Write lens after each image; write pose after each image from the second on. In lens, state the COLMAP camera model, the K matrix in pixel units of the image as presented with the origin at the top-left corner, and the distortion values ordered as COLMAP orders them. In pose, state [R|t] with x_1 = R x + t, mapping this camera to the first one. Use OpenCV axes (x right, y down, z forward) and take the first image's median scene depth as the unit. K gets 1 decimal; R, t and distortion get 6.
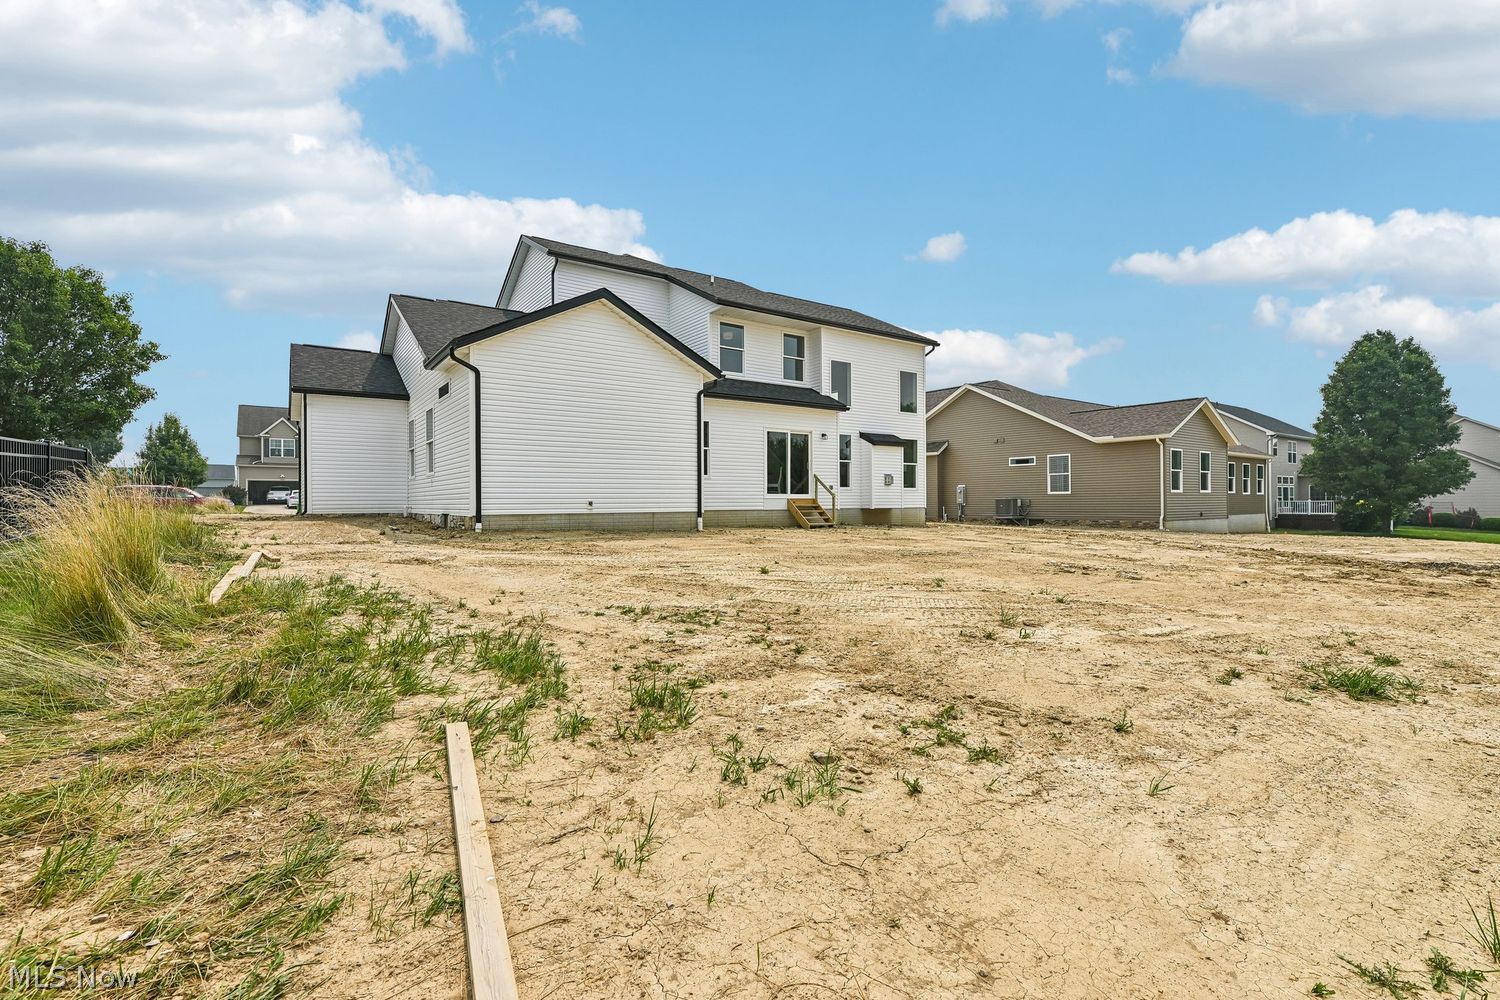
lens RADIAL K [[676.2, 0, 754.5], [0, 676.2, 507.1], [0, 0, 1]] dist [0.000709, -0.000856]
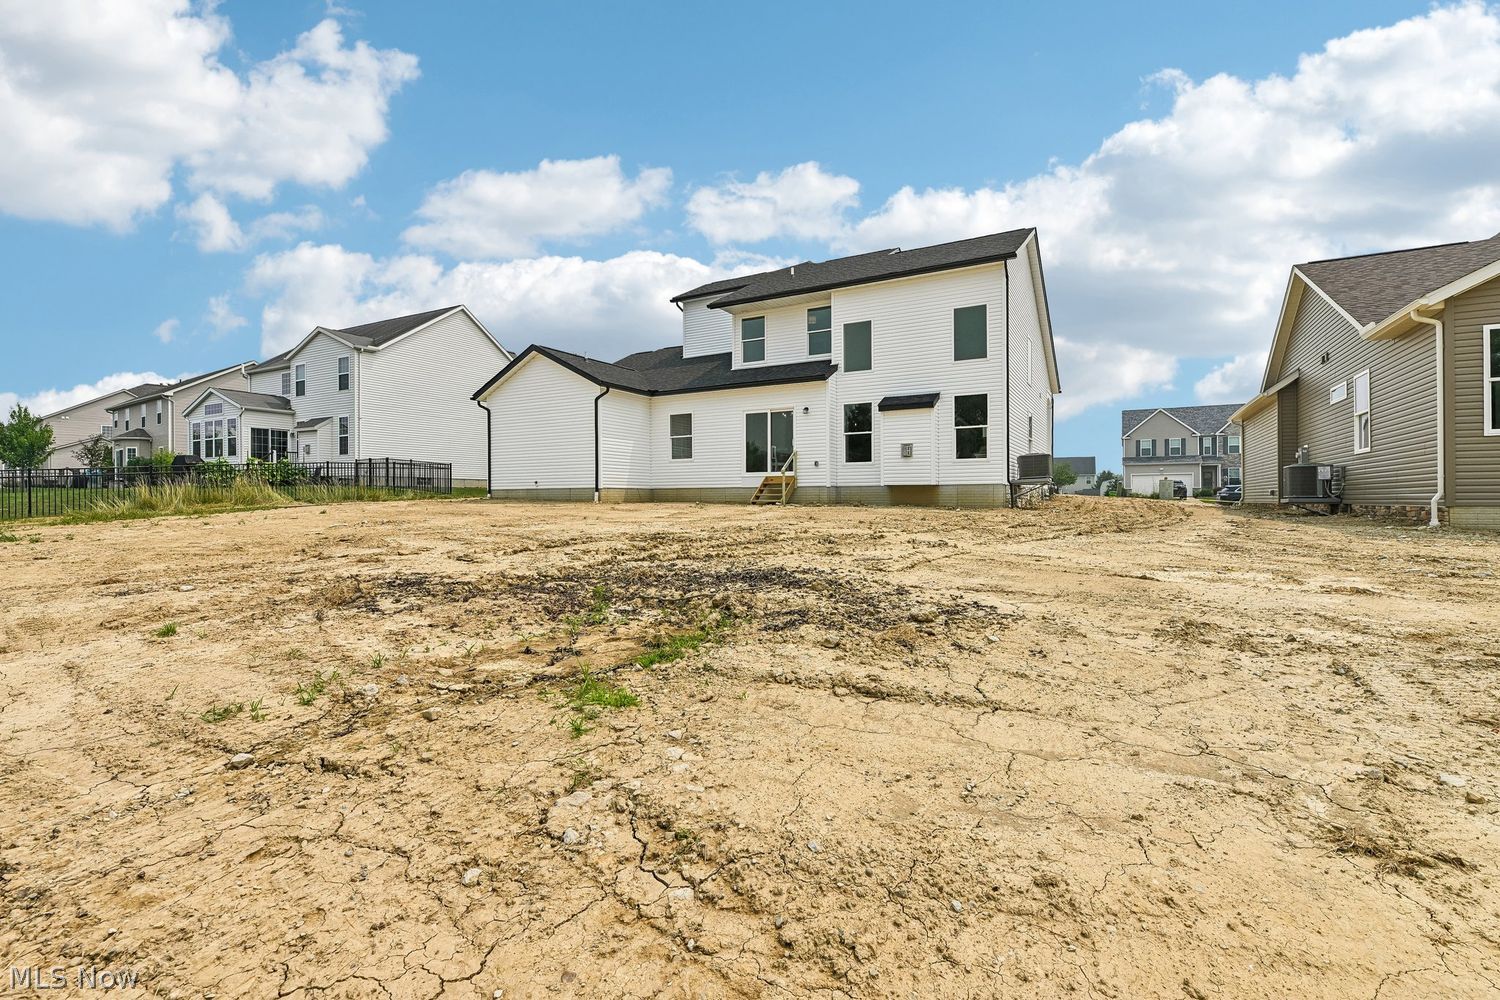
lens RADIAL K [[676.2, 0, 754.5], [0, 676.2, 507.1], [0, 0, 1]] dist [0.000709, -0.000856]
pose [[0.439741, 0.011967, -0.898045, 0.901431], [-0.003206, 0.999926, 0.011755, 0.020539], [0.898119, -0.002290, 0.439747, 0.497091]]
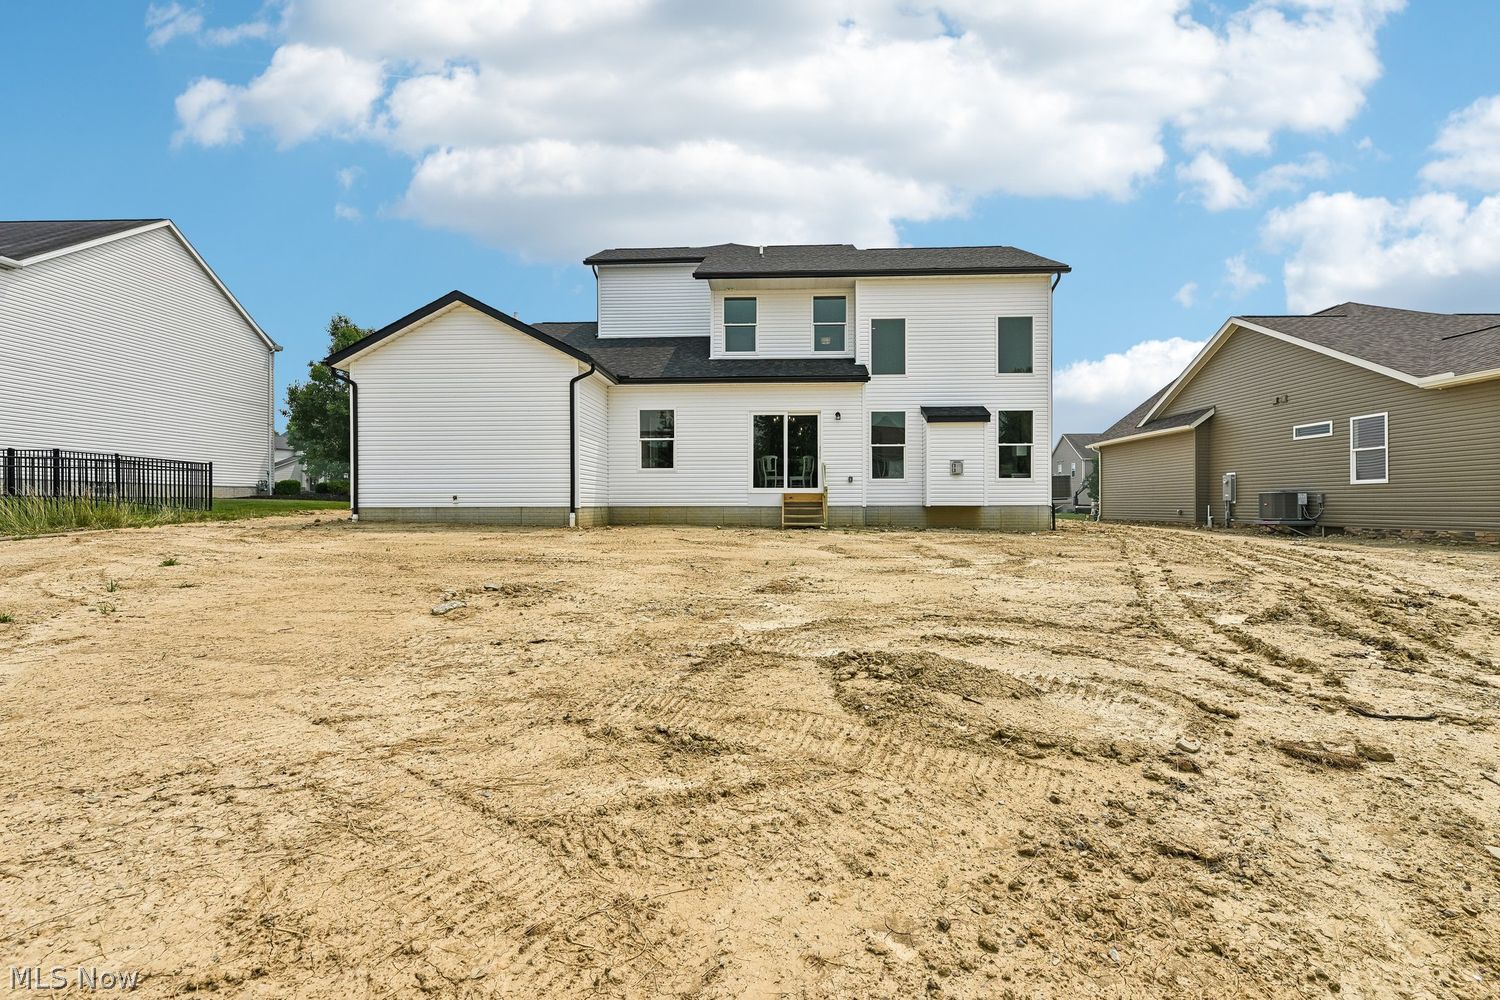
lens RADIAL K [[676.2, 0, 754.5], [0, 676.2, 507.1], [0, 0, 1]] dist [0.000709, -0.000856]
pose [[0.793755, 0.004474, -0.608222, 0.497121], [-0.005169, 0.999986, 0.000610, 0.003897], [0.608216, 0.002660, 0.793767, 0.292225]]
